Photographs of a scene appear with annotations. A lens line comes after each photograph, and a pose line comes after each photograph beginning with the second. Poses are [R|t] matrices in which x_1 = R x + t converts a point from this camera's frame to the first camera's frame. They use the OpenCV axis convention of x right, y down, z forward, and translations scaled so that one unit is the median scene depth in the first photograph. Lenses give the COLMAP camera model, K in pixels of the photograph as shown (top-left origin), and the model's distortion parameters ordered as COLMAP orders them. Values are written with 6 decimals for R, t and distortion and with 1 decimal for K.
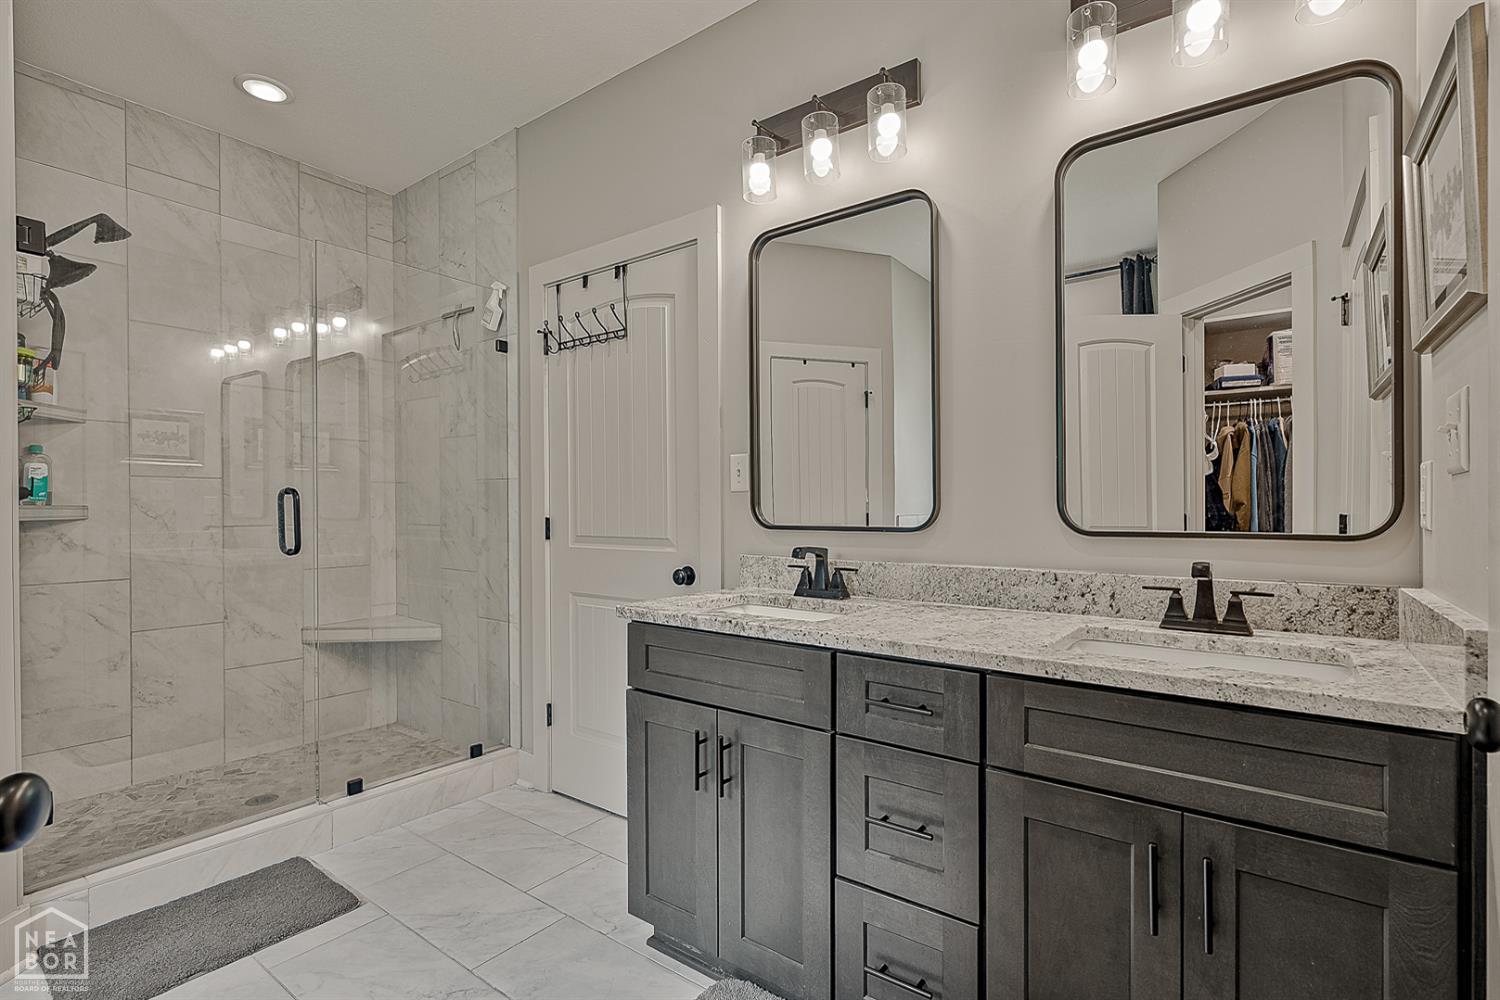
lens RADIAL K [[681.4, 0, 750.0], [0, 681.4, 500.0], [0, 0, 1]] dist [-0.002758, -0.000367]
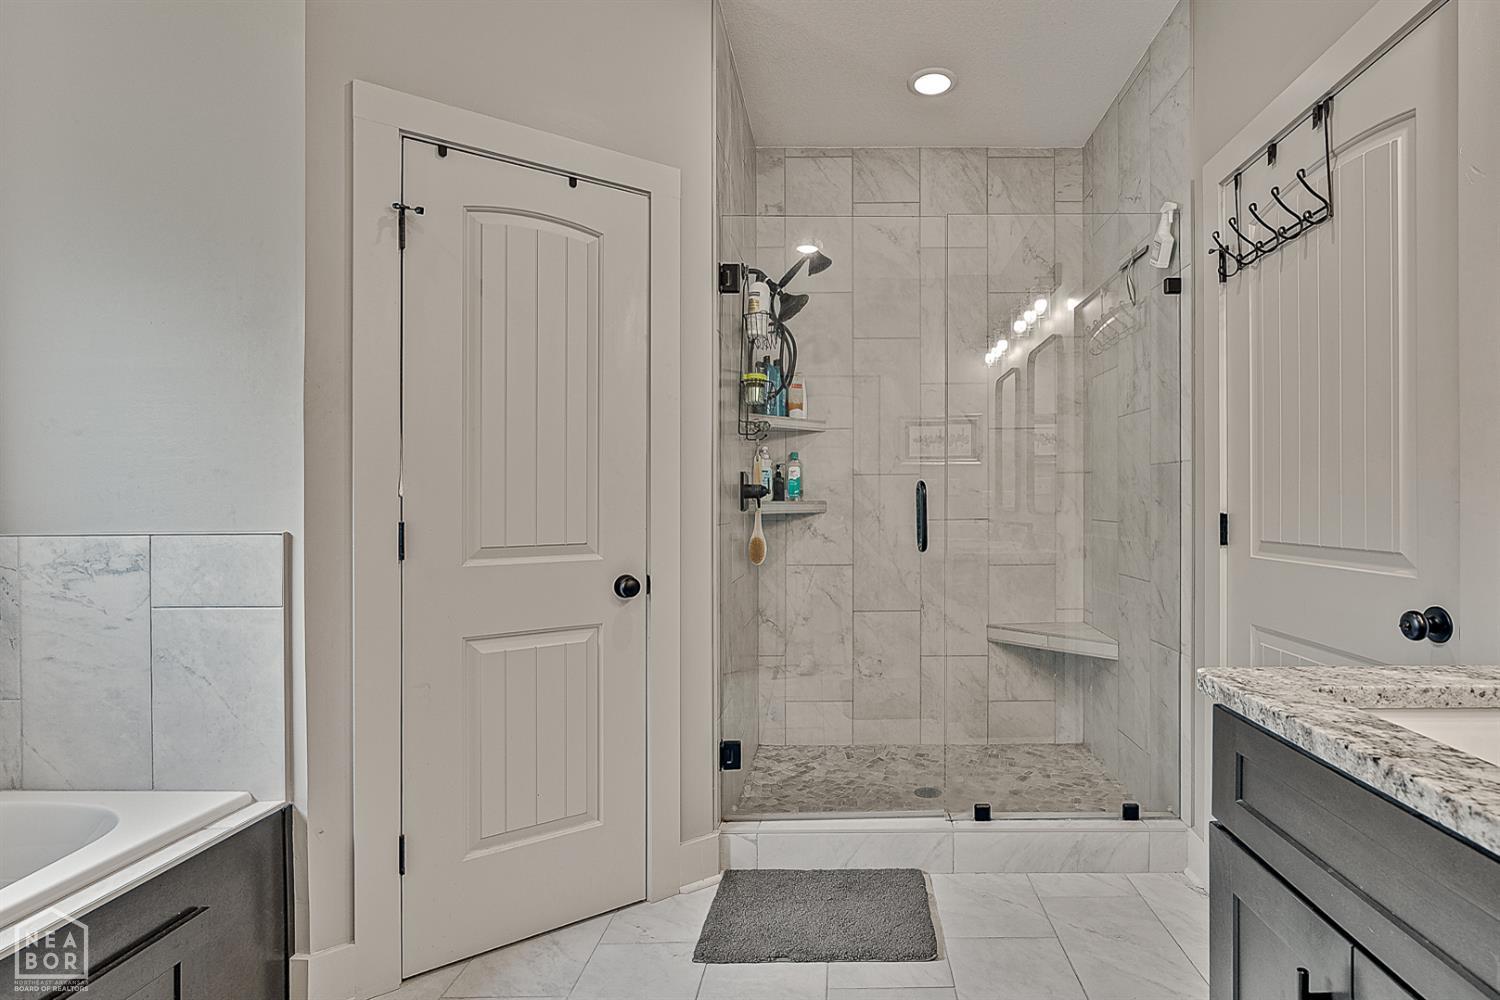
lens RADIAL K [[733.8, 0, 861.9], [0, 733.8, 507.6], [0, 0, 1]] dist [-0.006371, 0.000629]
pose [[0.609237, 0.000411, -0.792988, 0.074456], [0.015921, 0.999792, 0.012751, 0.004091], [0.792828, -0.020394, 0.609104, 0.247296]]
